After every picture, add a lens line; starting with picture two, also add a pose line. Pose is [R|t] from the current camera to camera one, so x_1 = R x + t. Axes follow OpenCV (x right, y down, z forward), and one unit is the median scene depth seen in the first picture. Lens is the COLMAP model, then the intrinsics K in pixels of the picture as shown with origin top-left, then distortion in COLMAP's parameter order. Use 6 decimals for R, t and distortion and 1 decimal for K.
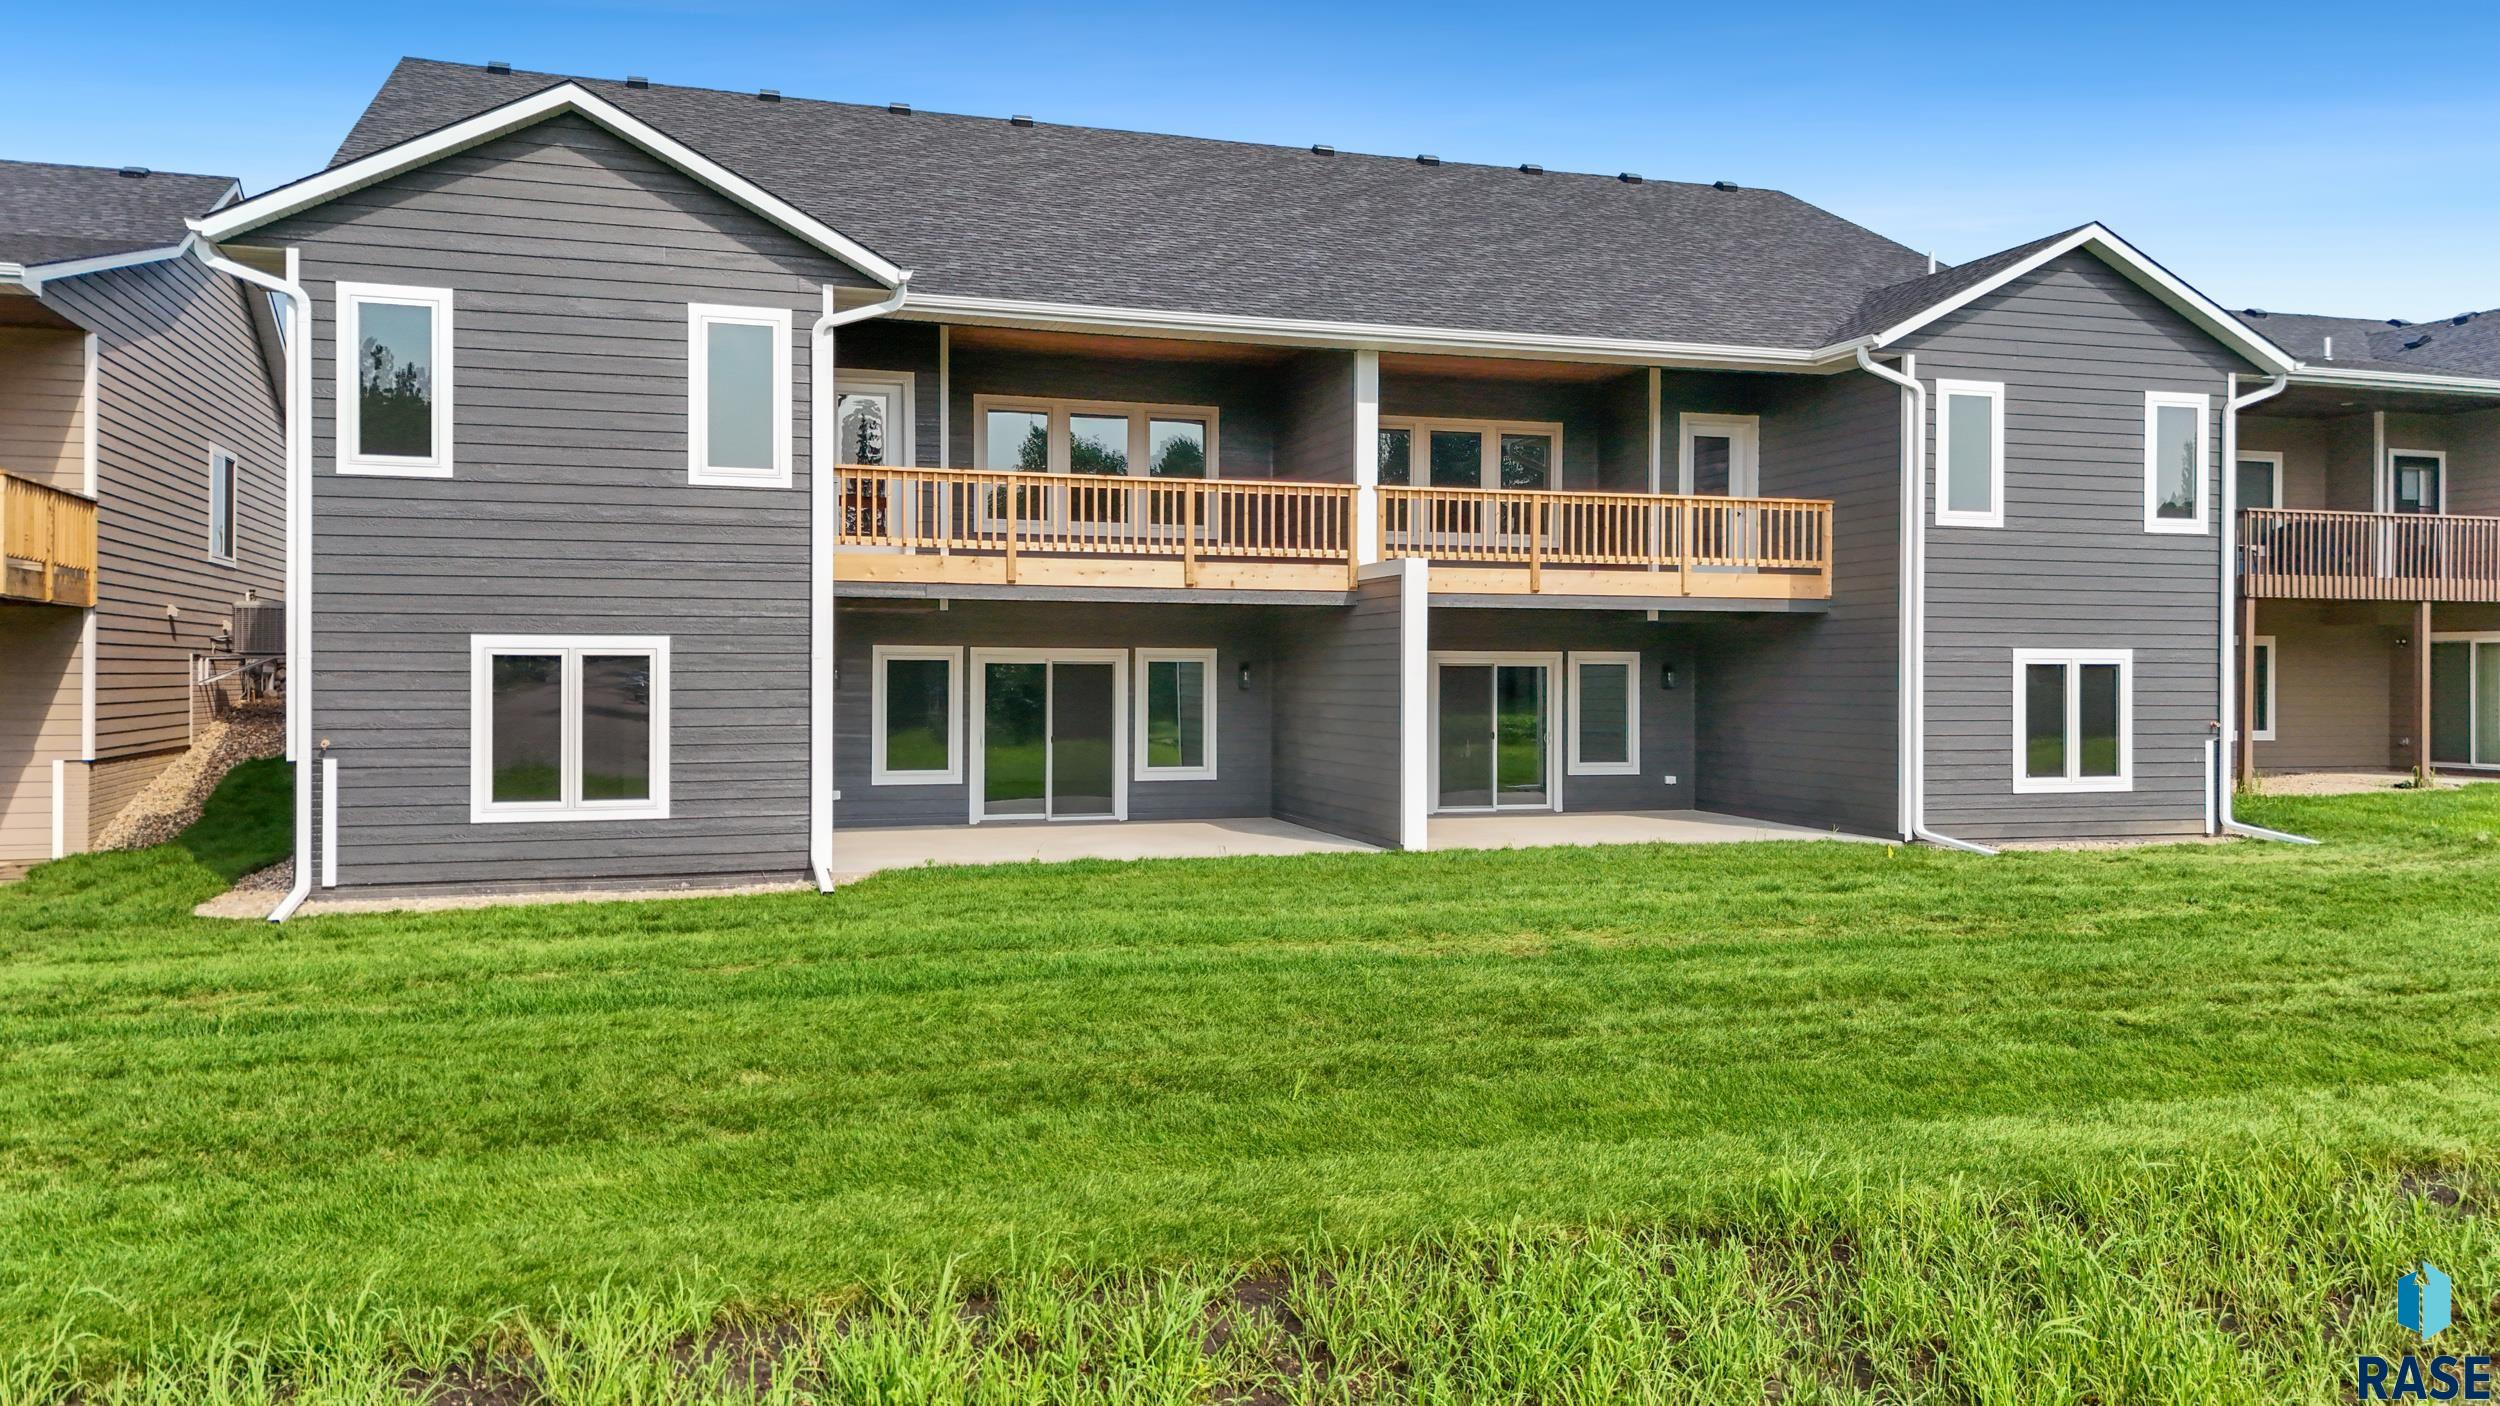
lens RADIAL K [[1797.0, 0, 1250.0], [0, 1797.0, 703.0], [0, 0, 1]] dist [0.075613, -0.084374]
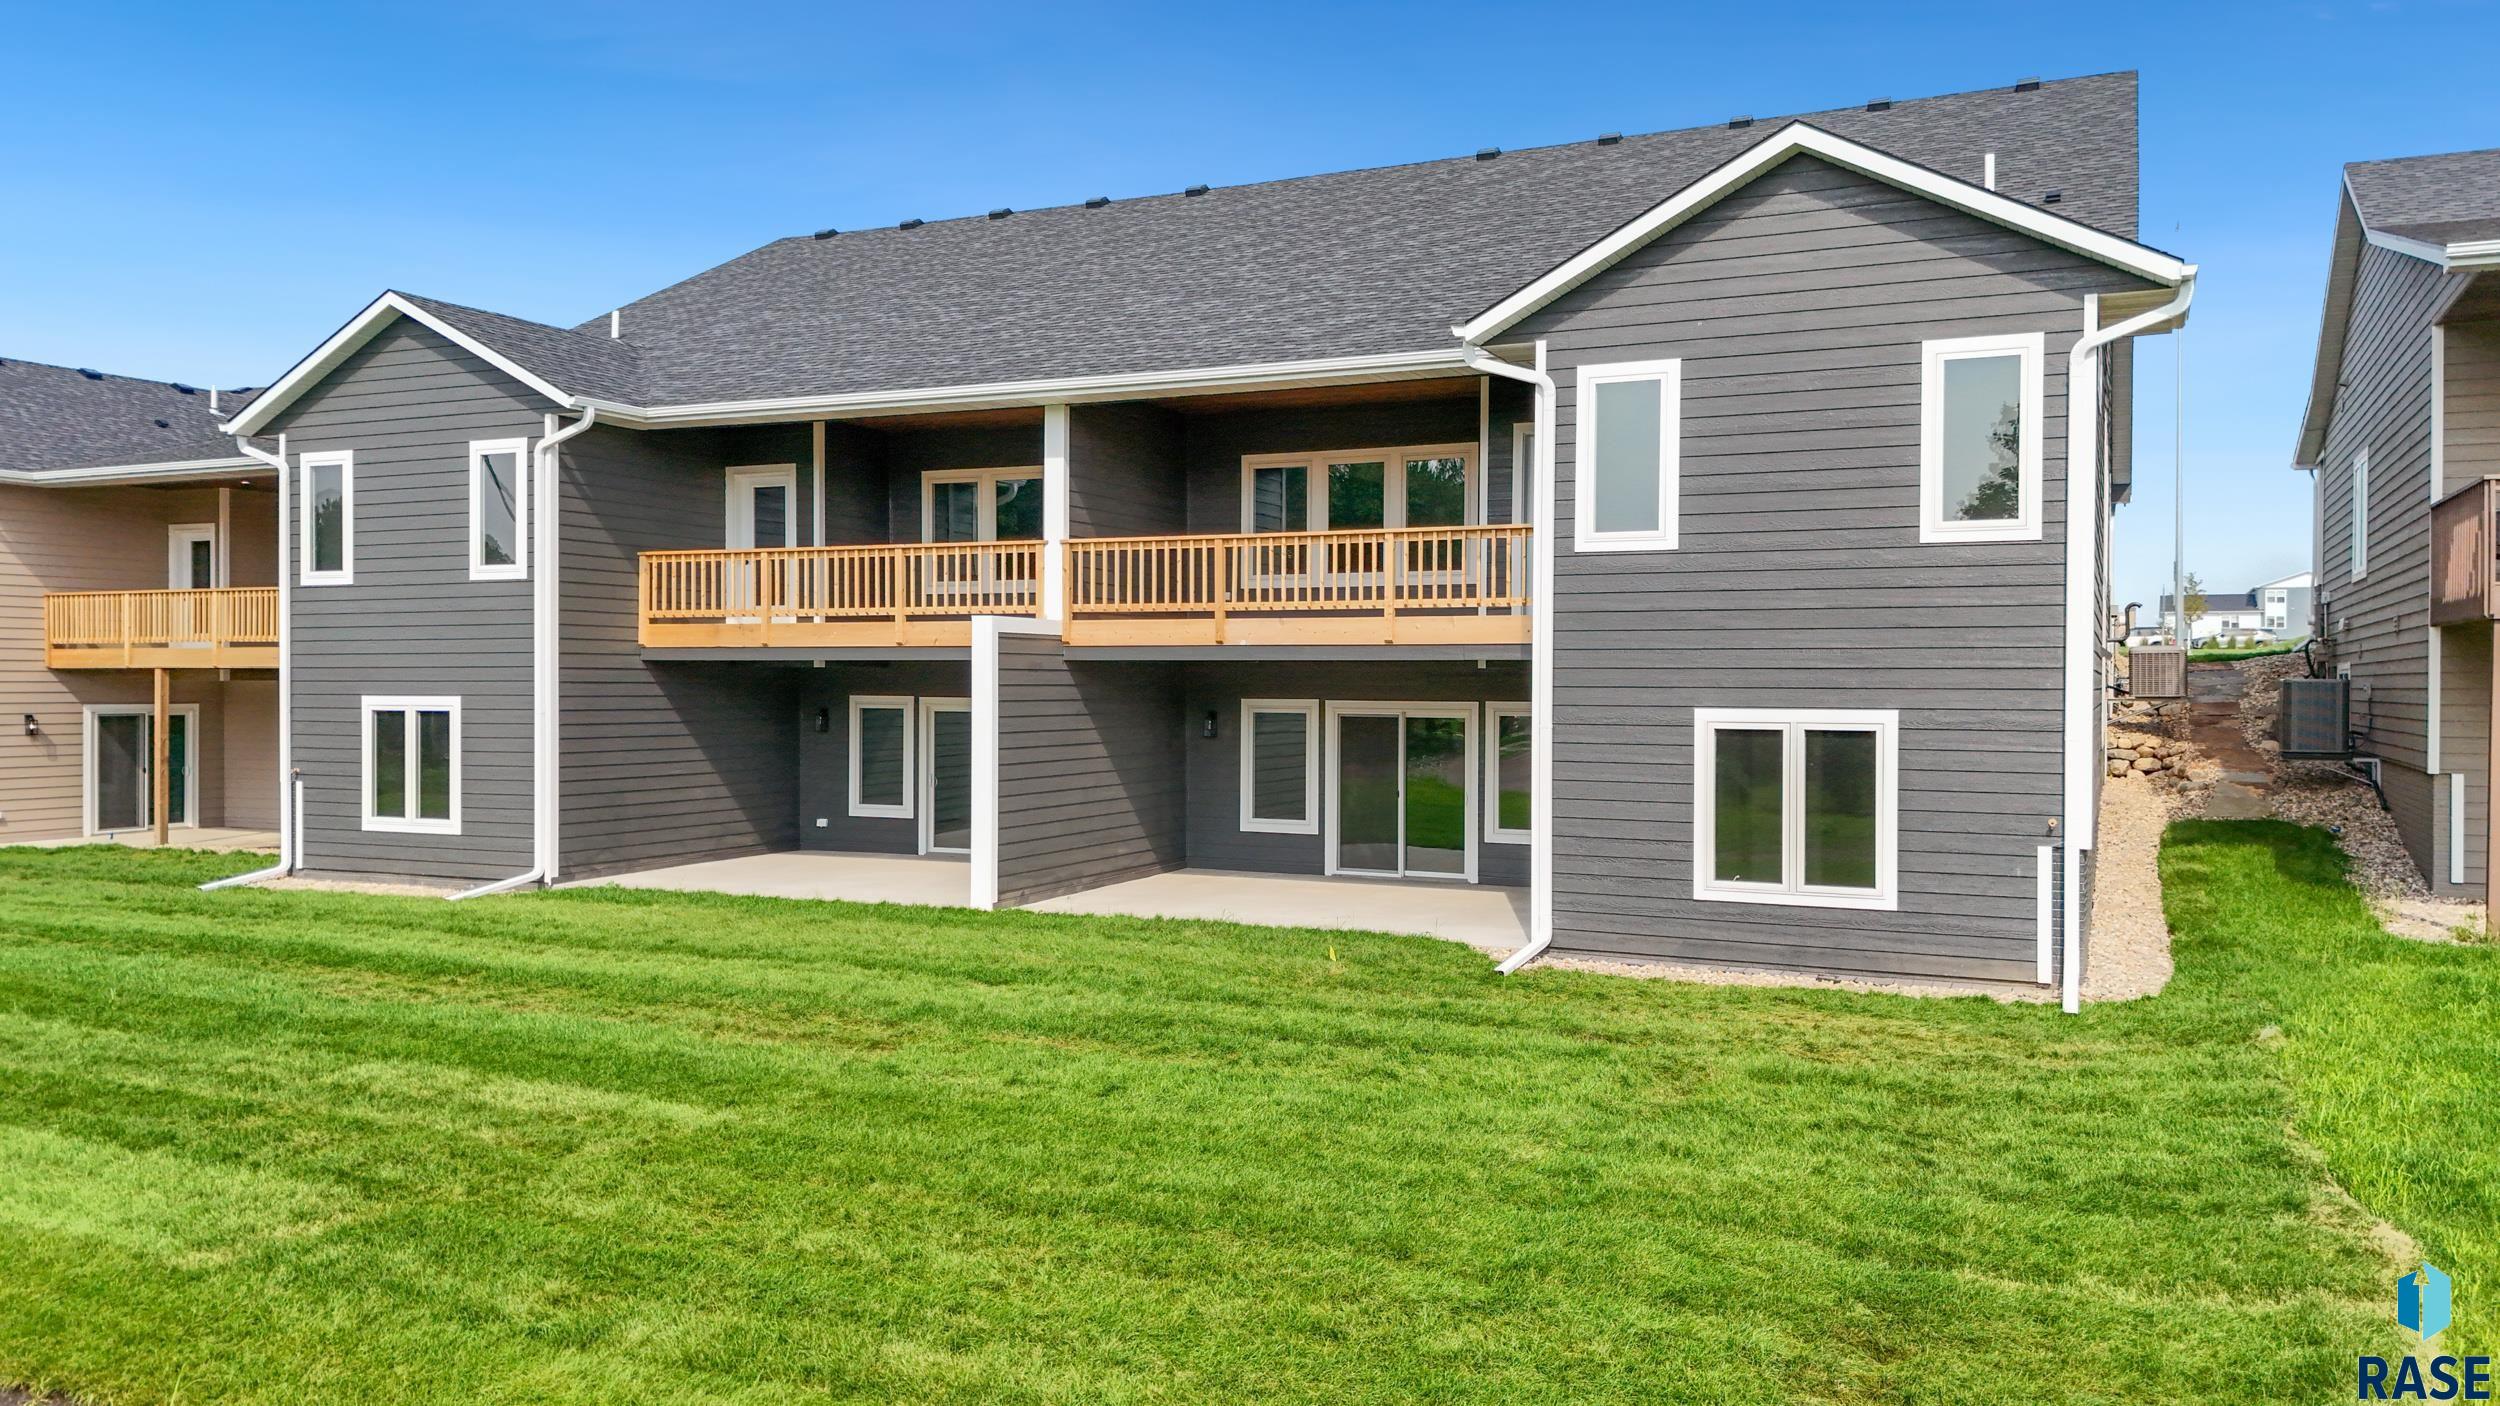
lens RADIAL K [[1936.2, 0, 1245.8], [0, 1936.2, 764.1], [0, 0, 1]] dist [0.039337, -0.002304]
pose [[0.737625, 0.019076, -0.674941, 0.879776], [-0.020112, 0.999778, 0.006277, -0.006492], [0.674911, 0.008944, 0.737845, 0.284210]]
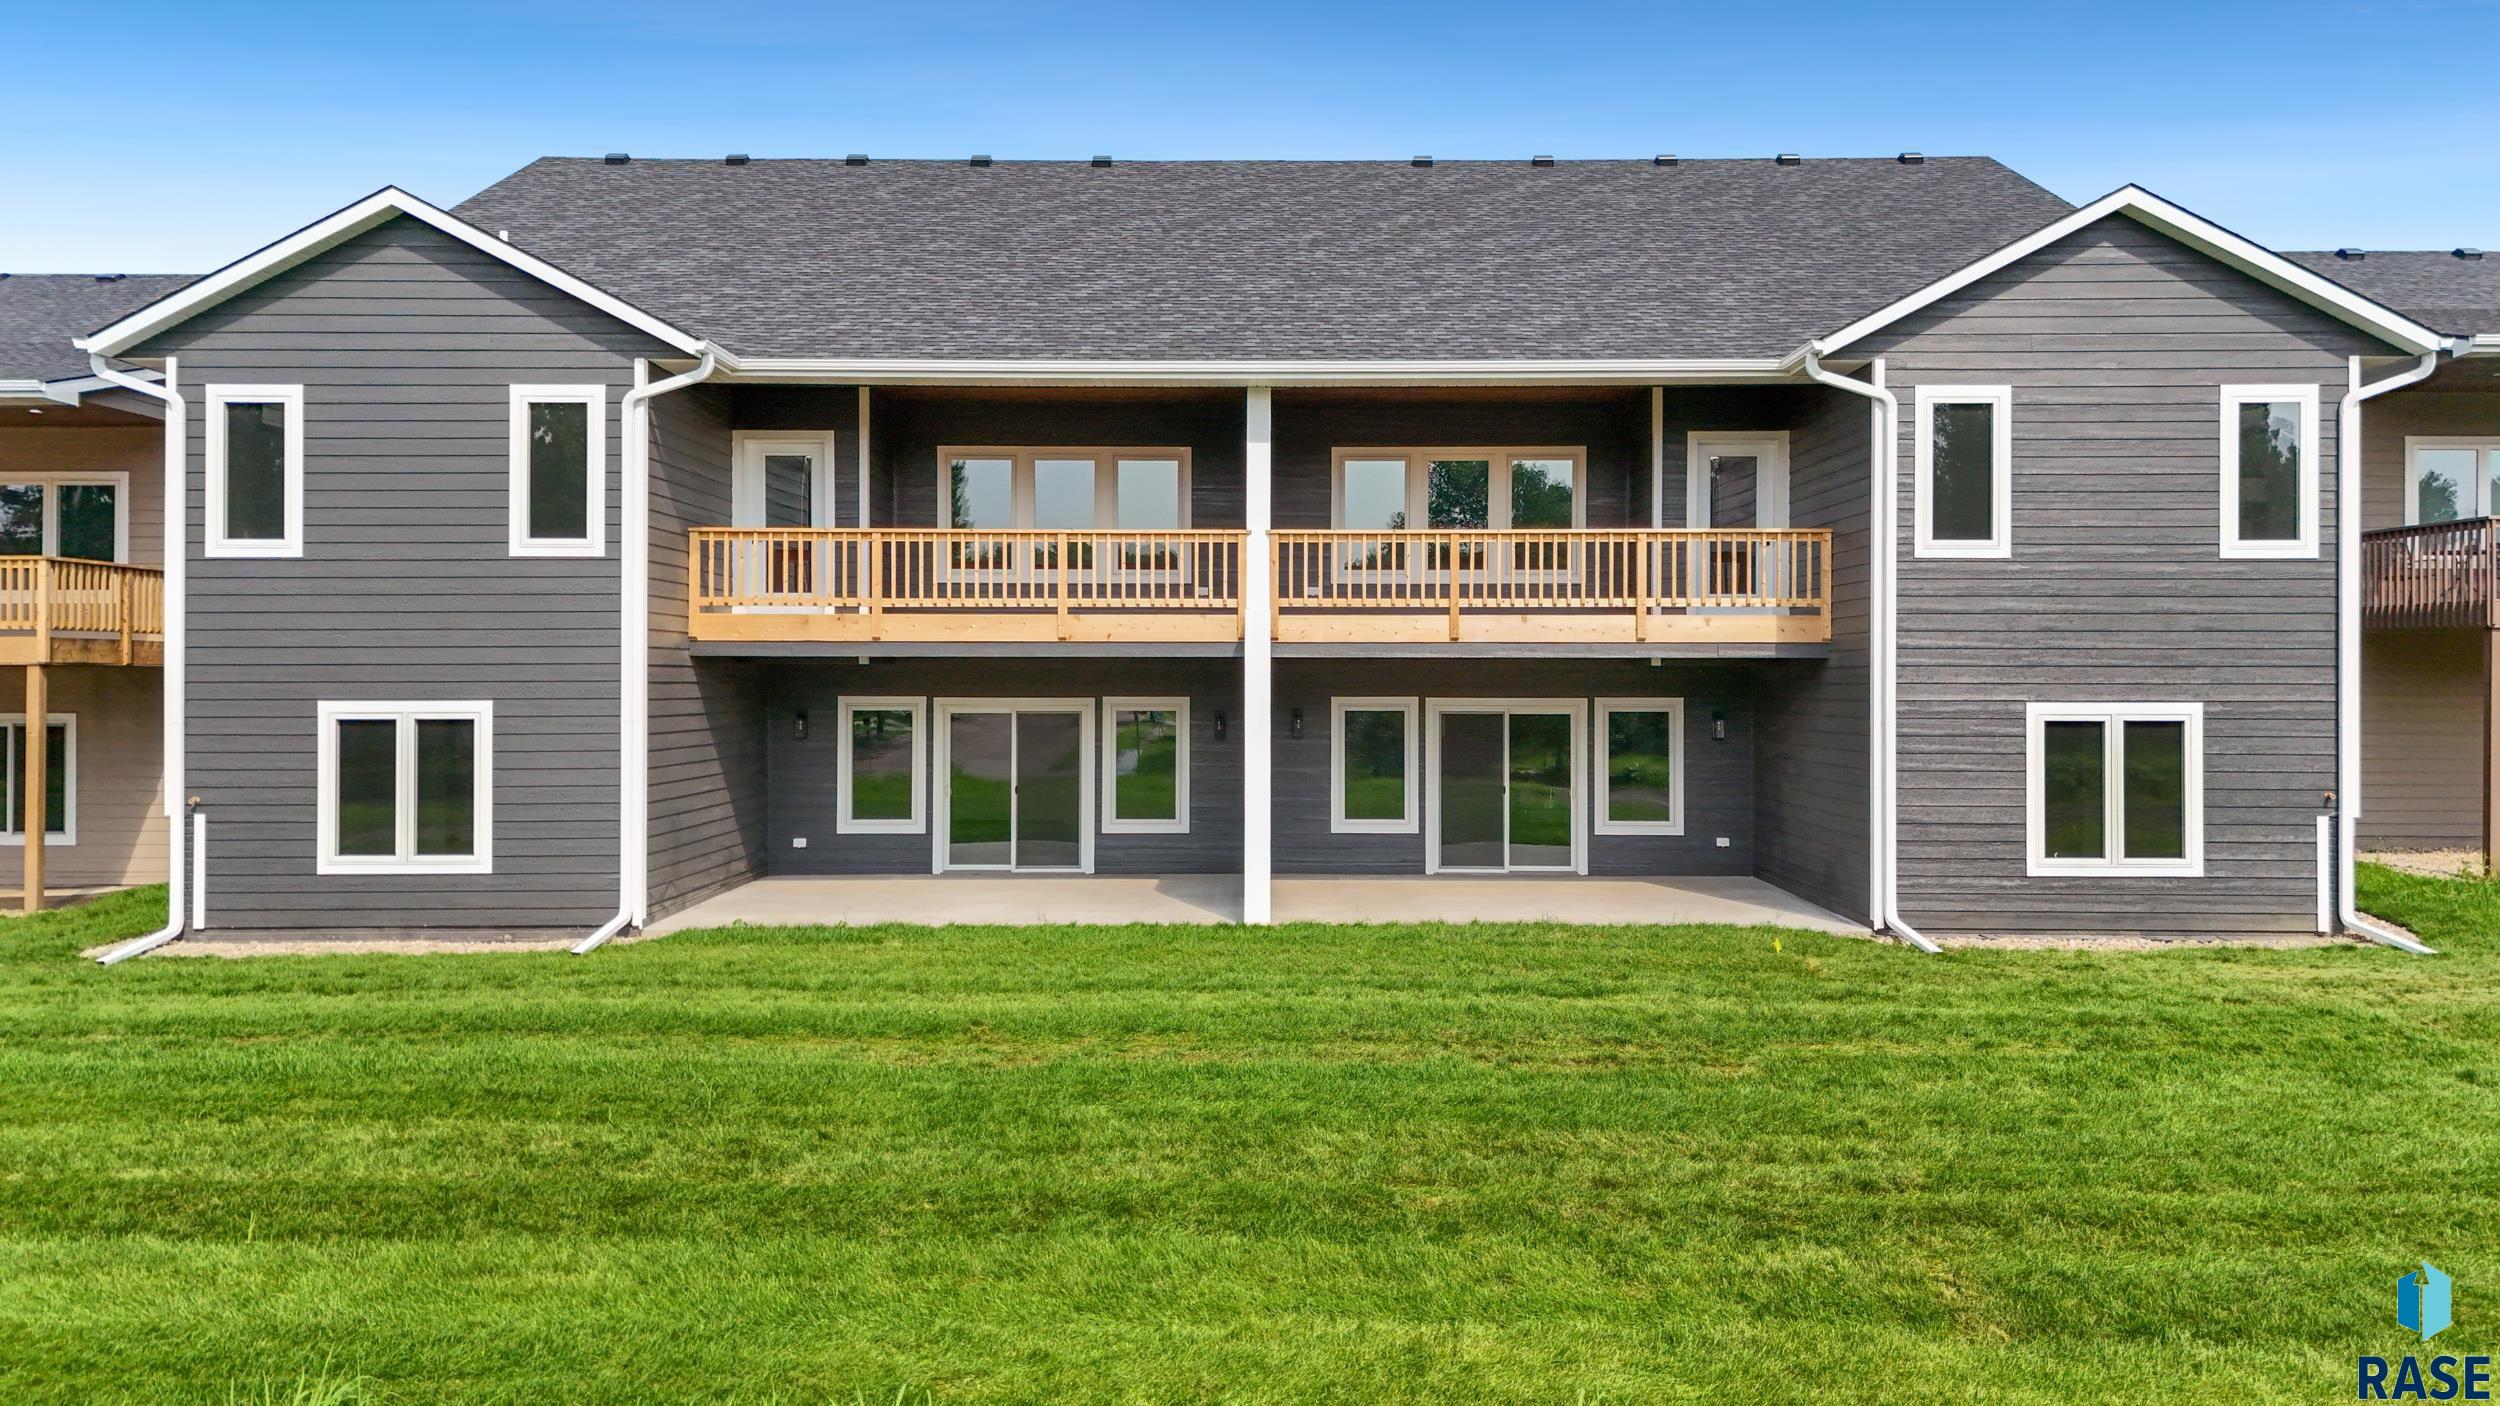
lens RADIAL K [[1805.3, 0, 1295.6], [0, 1805.3, 721.5], [0, 0, 1]] dist [-0.006305, 0.056459]
pose [[0.957673, -0.005088, -0.287815, 0.358147], [0.000115, 0.999850, -0.017293, -0.005216], [0.287860, 0.016528, 0.957530, 0.106745]]
